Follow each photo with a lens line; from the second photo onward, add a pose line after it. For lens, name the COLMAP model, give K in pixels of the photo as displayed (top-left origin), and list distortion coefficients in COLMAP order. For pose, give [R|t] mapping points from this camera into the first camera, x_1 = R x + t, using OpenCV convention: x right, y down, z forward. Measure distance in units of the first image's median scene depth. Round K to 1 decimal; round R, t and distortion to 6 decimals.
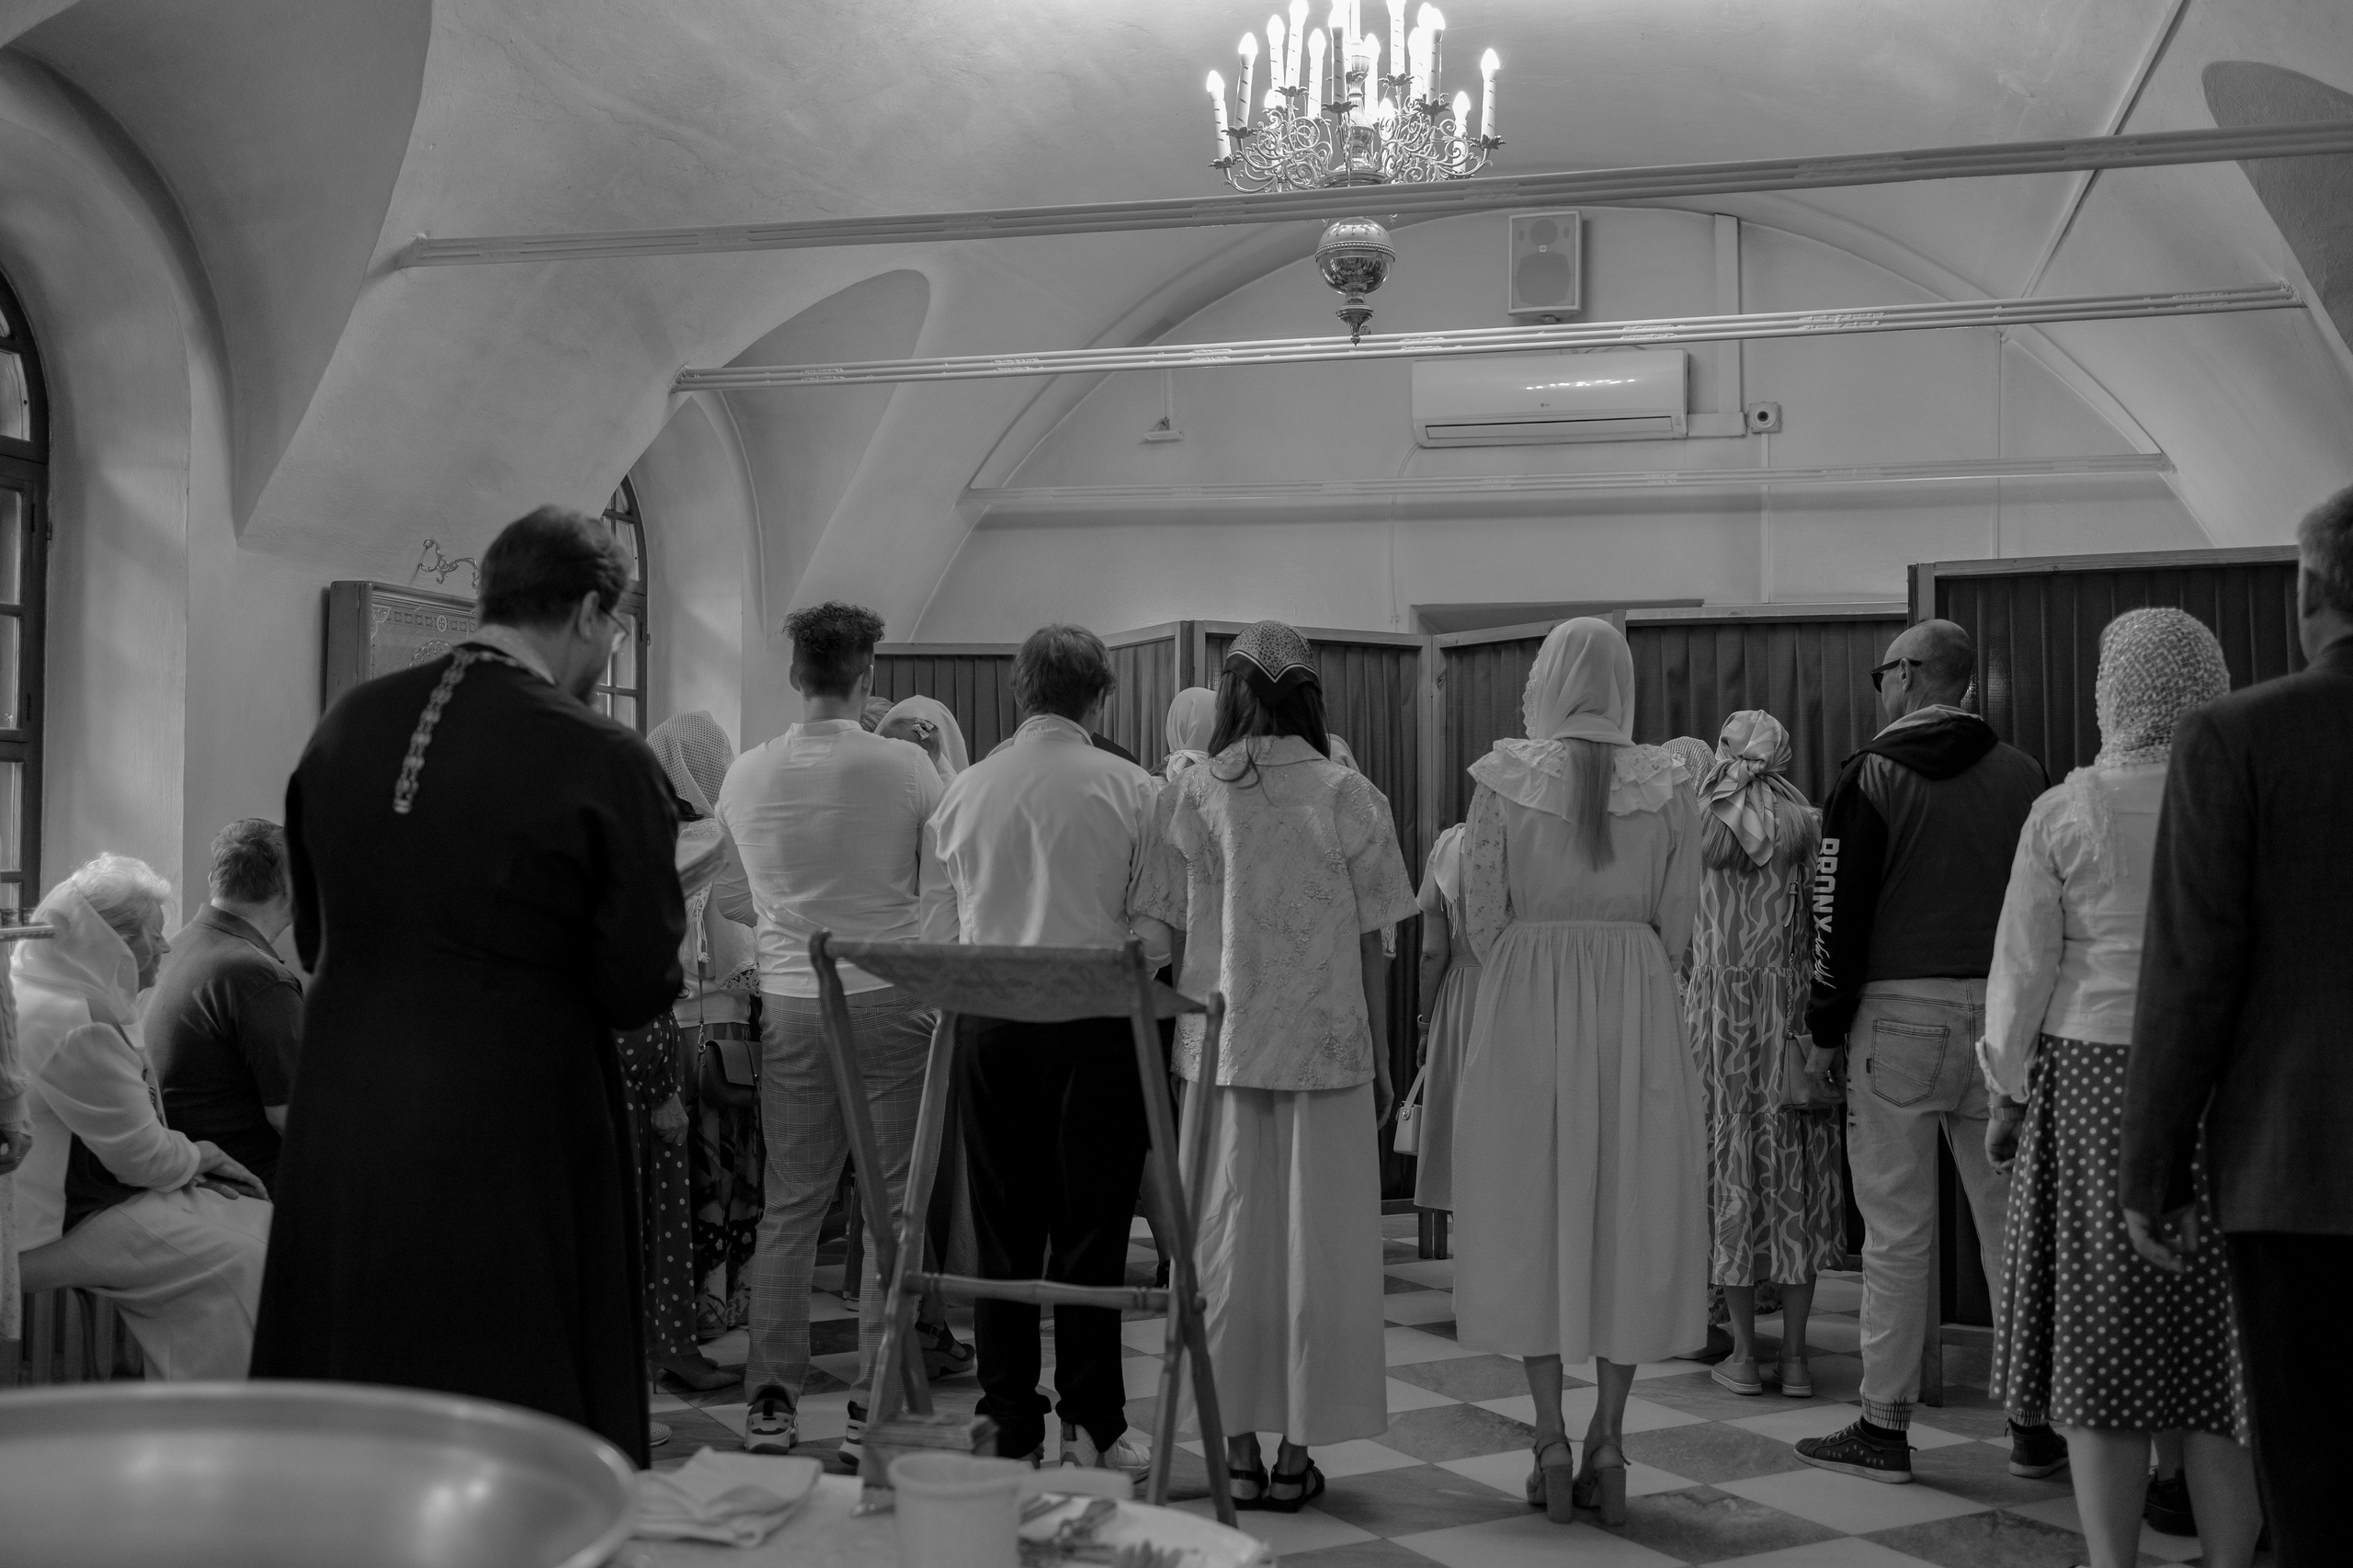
lens RADIAL K [[2258.6, 0, 1187.8], [0, 2258.6, 812.2], [0, 0, 1]] dist [0.012821, 0.000000]
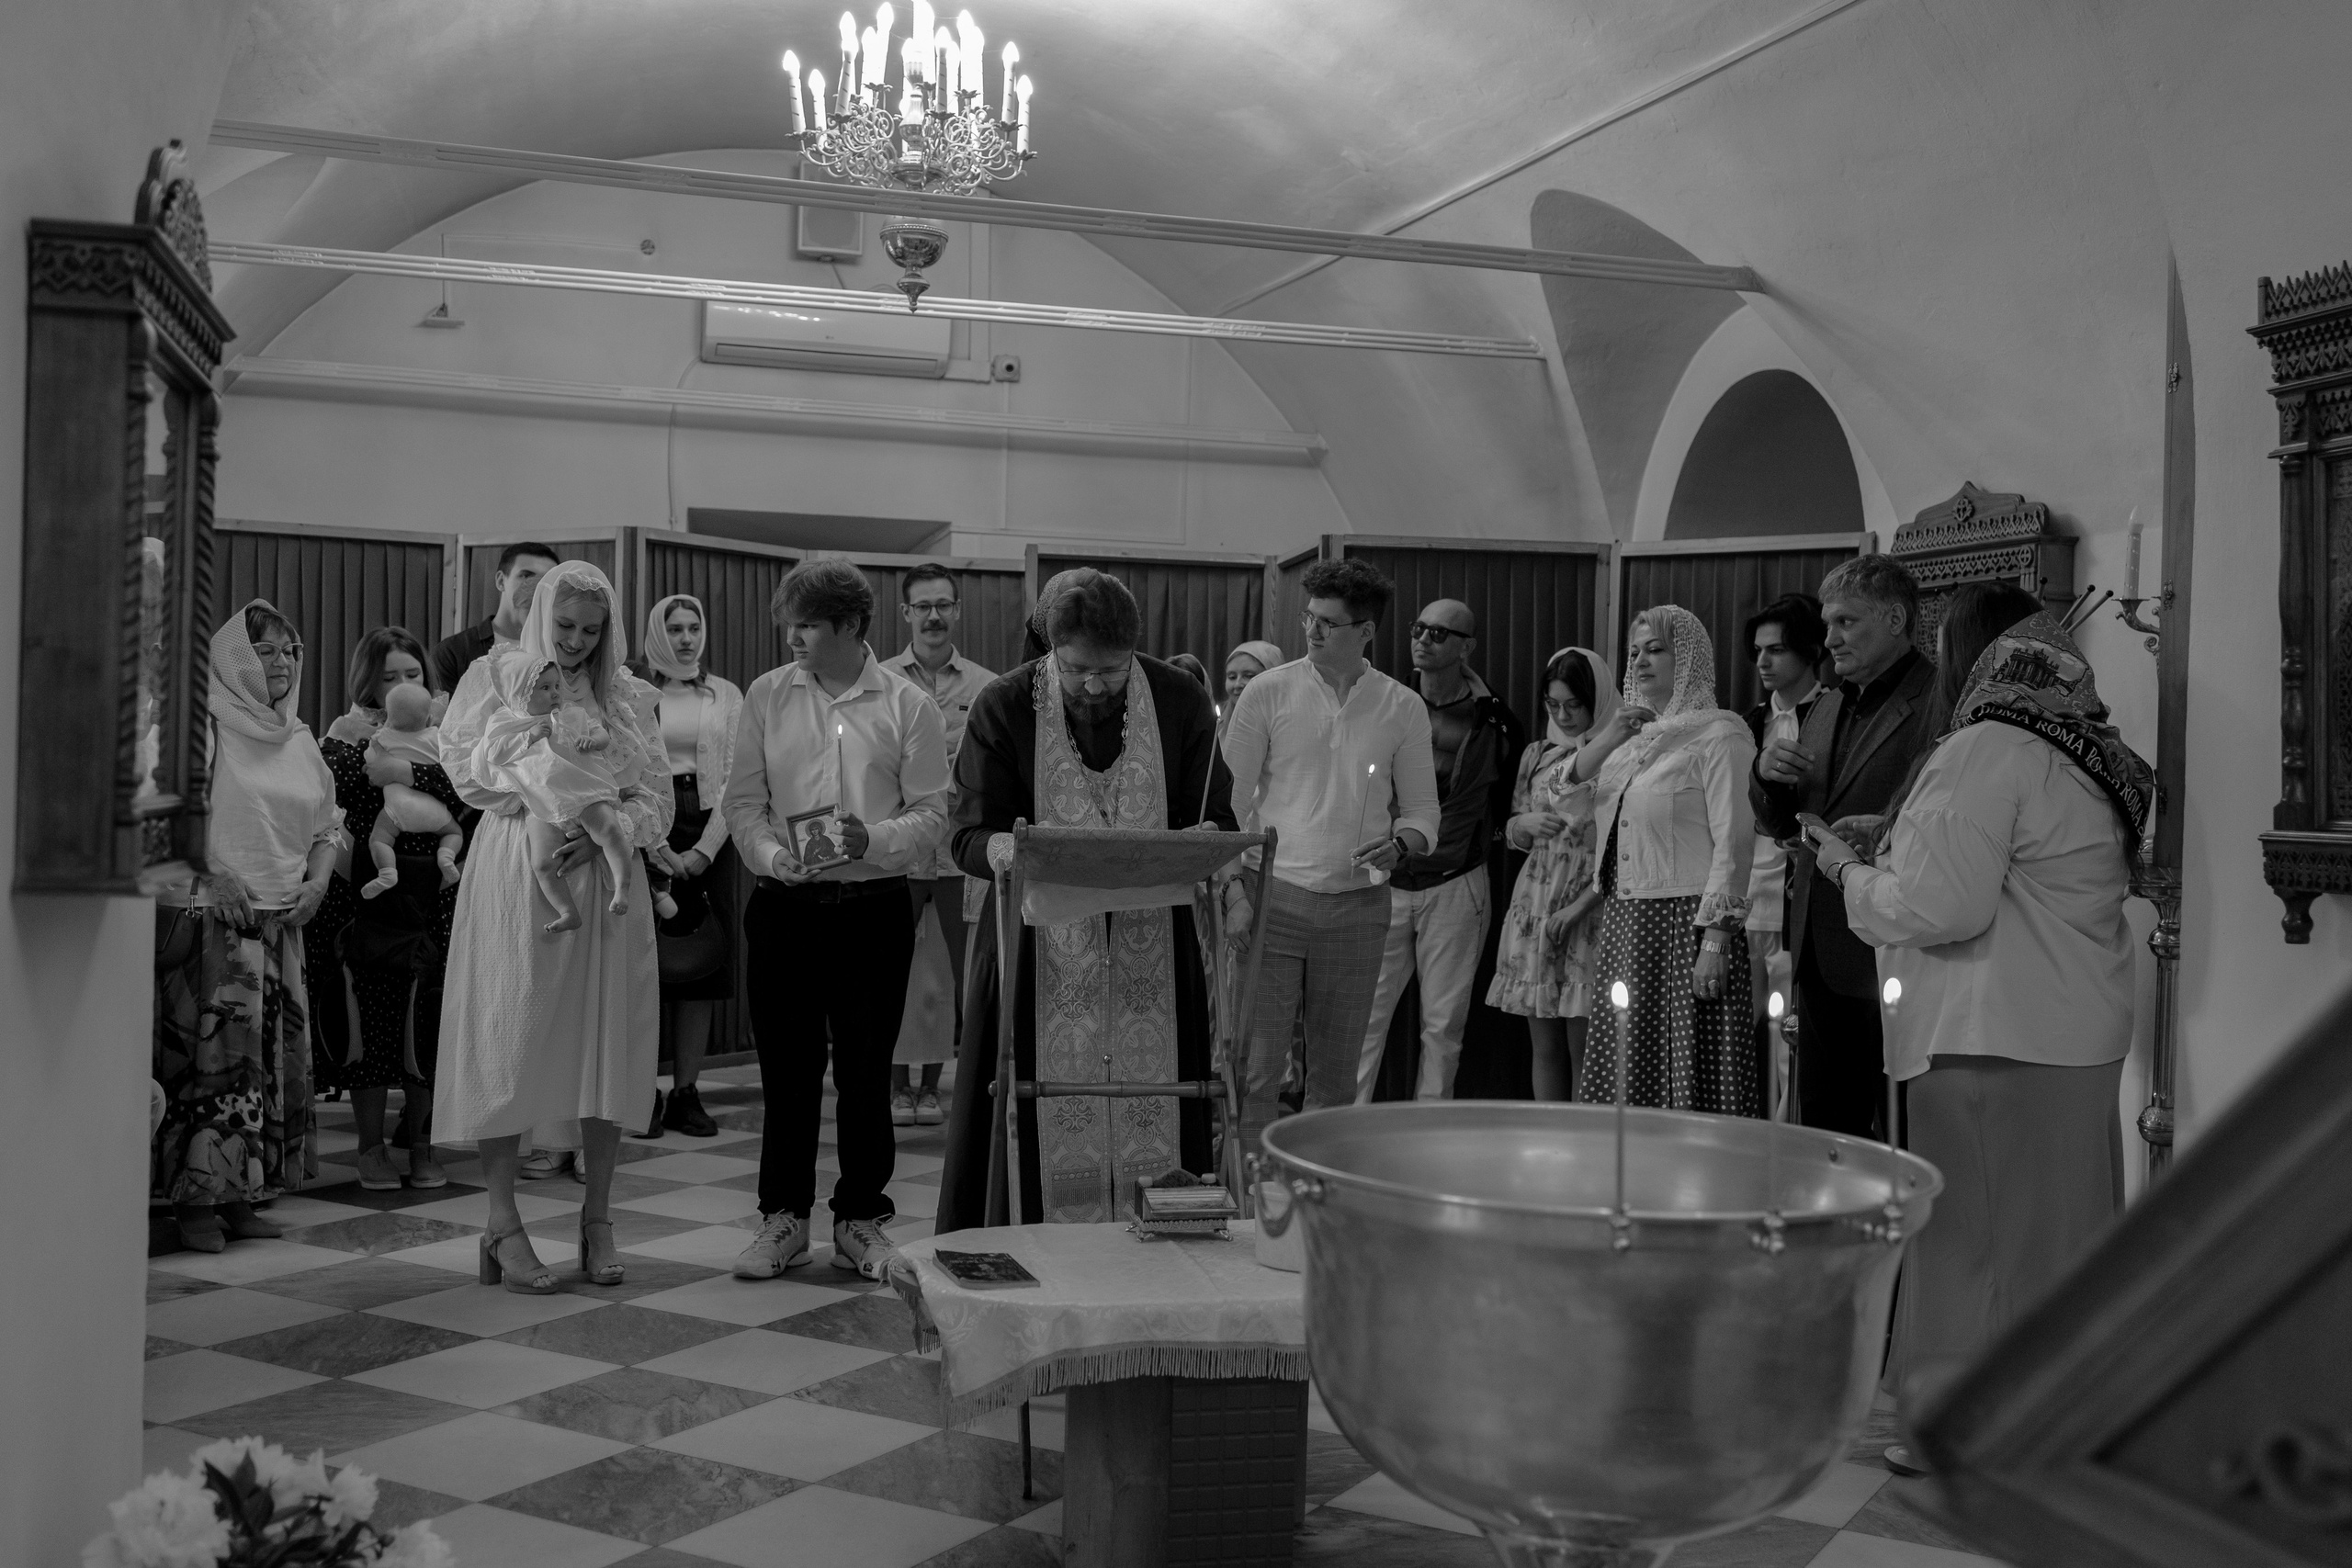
lens RADIAL K [[2343.4, 0, 1164.7], [0, 2343.4, 760.3], [0, 0, 1]] dist [-0.001045, 0.000000]
pose [[0.862758, 0.013419, 0.505438, -0.424451], [-0.028874, 0.999324, 0.022756, -0.007164], [-0.504791, -0.034227, 0.862563, -0.115492]]
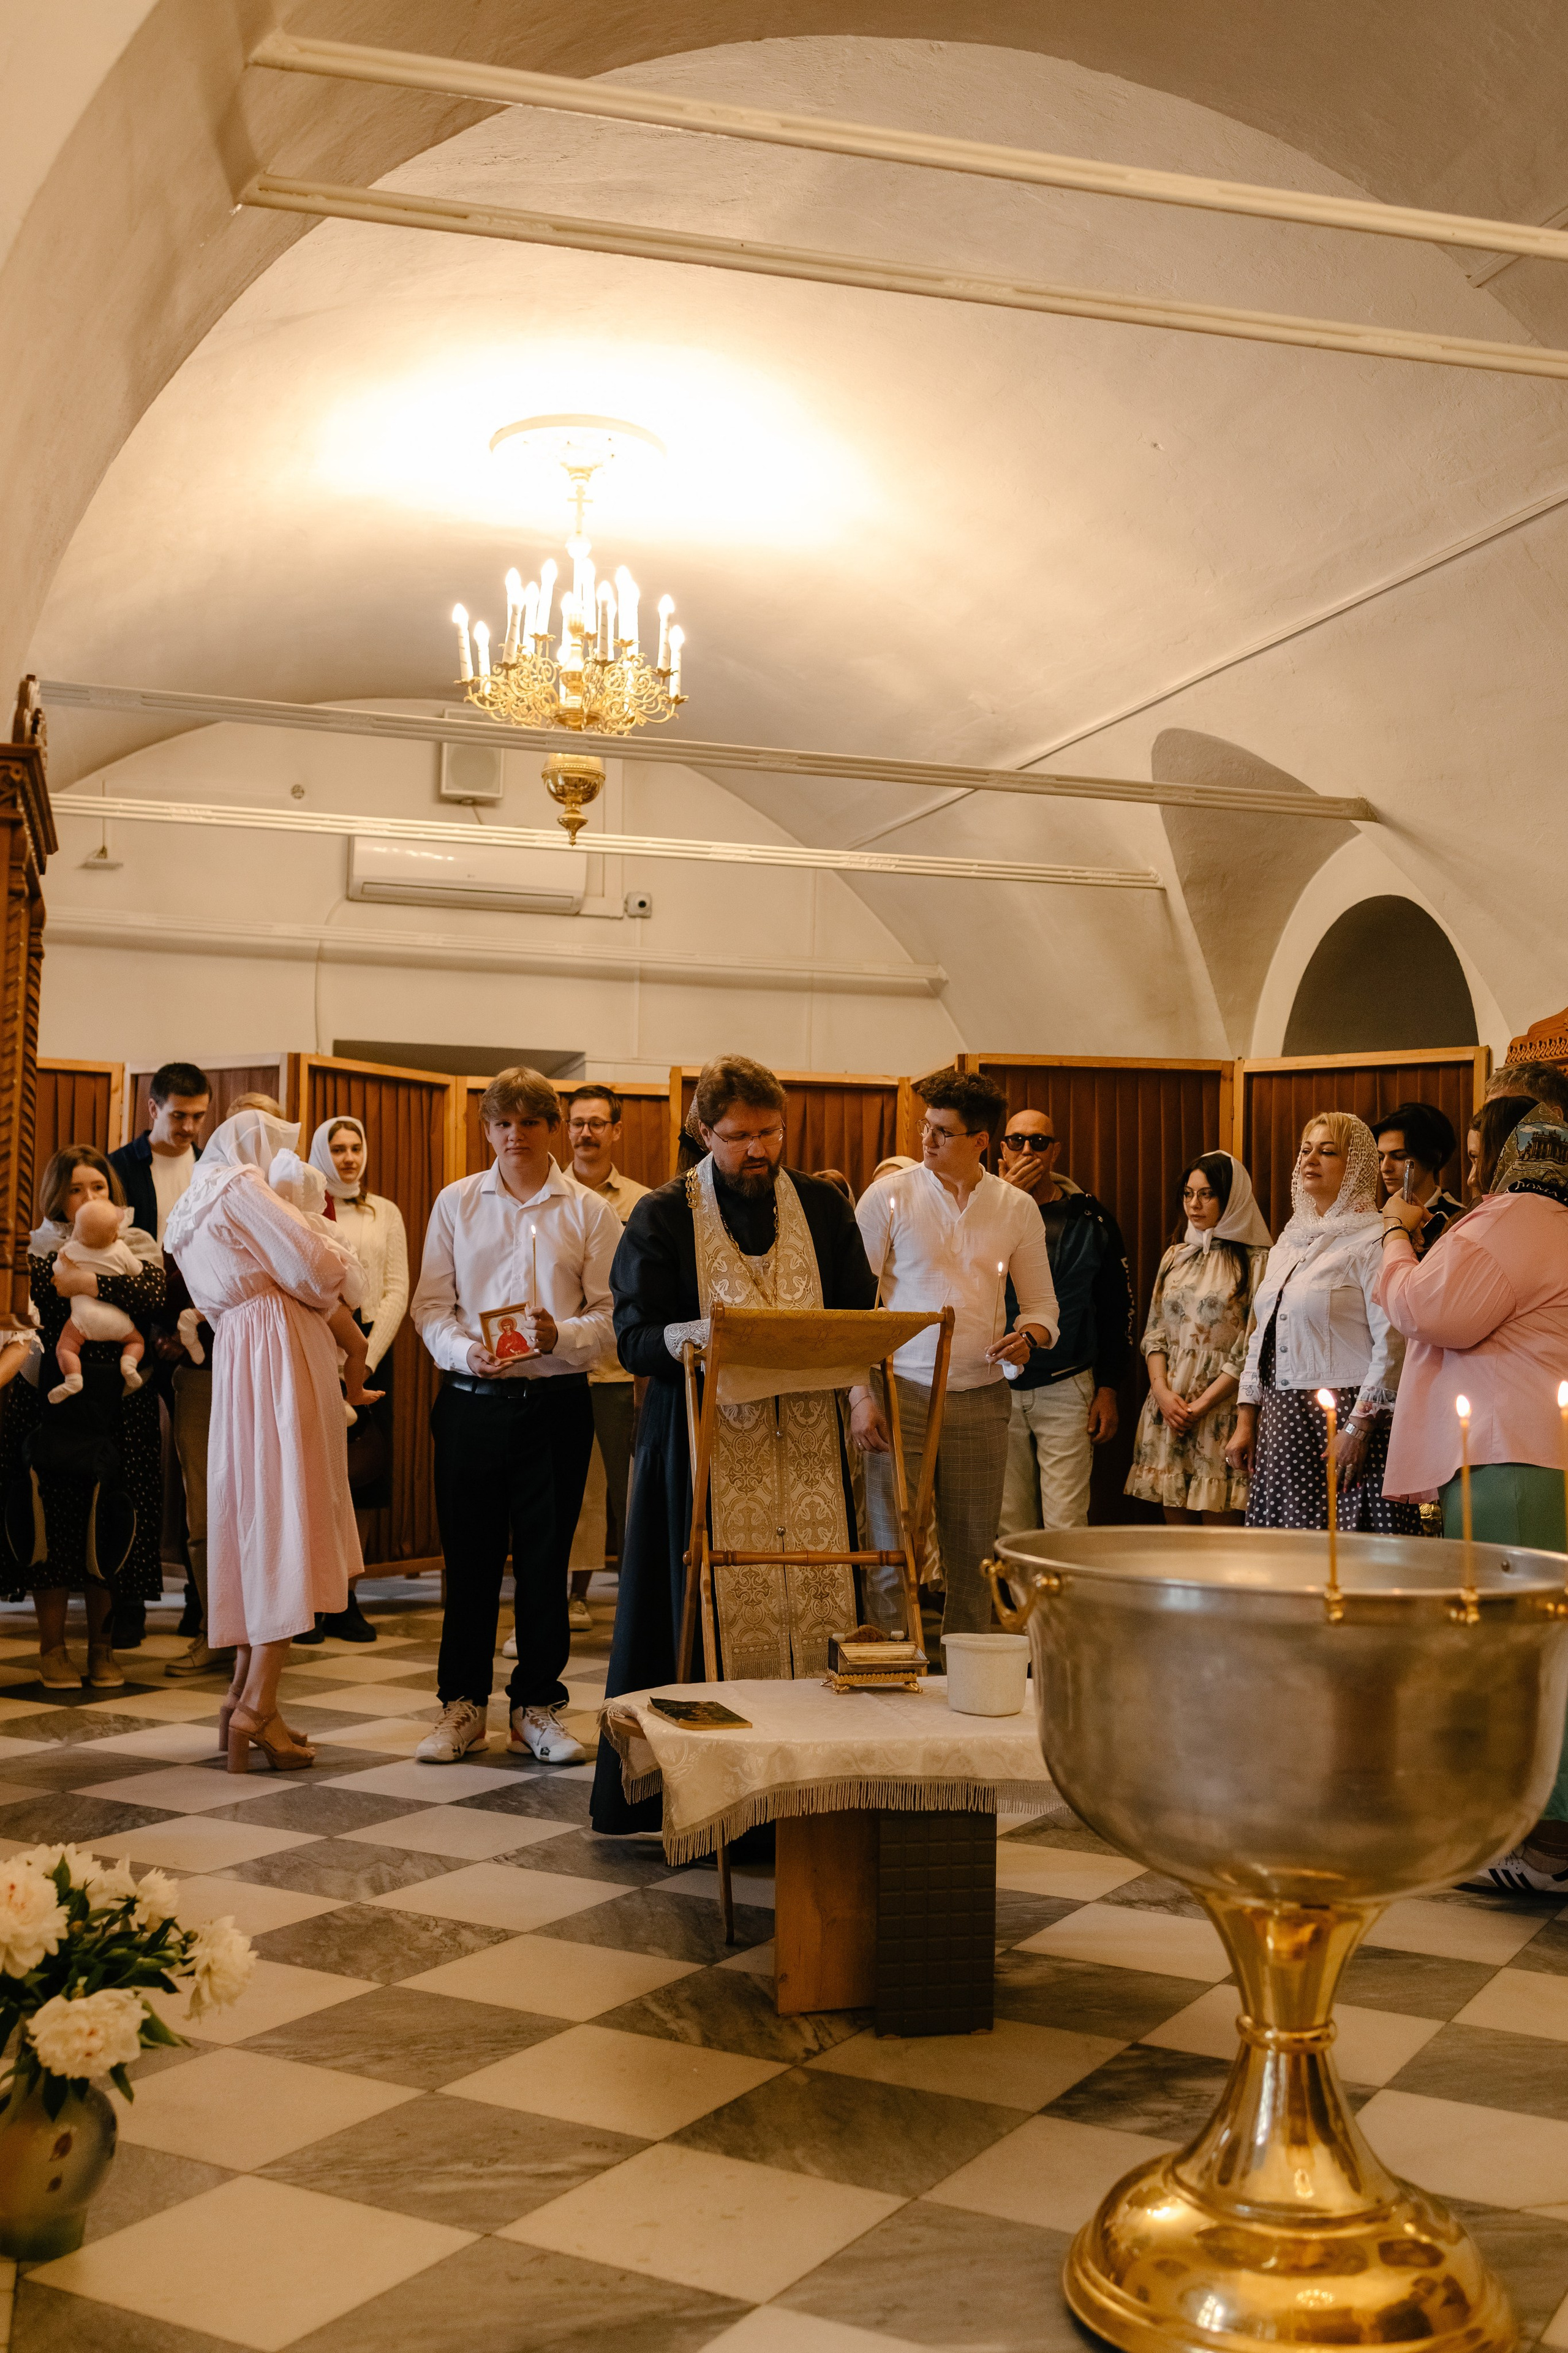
lens RADIAL K [[2344.4, 0, 759.3], [0, 2344.4, 1142.5], [0, 0, 1]] dist [-0.001045, 0.000000]
pose [[0.861378, 0.042492, 0.506185, -0.482631], [-0.021382, 0.998645, -0.047446, 0.013483], [-0.507515, 0.030046, 0.861119, -0.149230]]
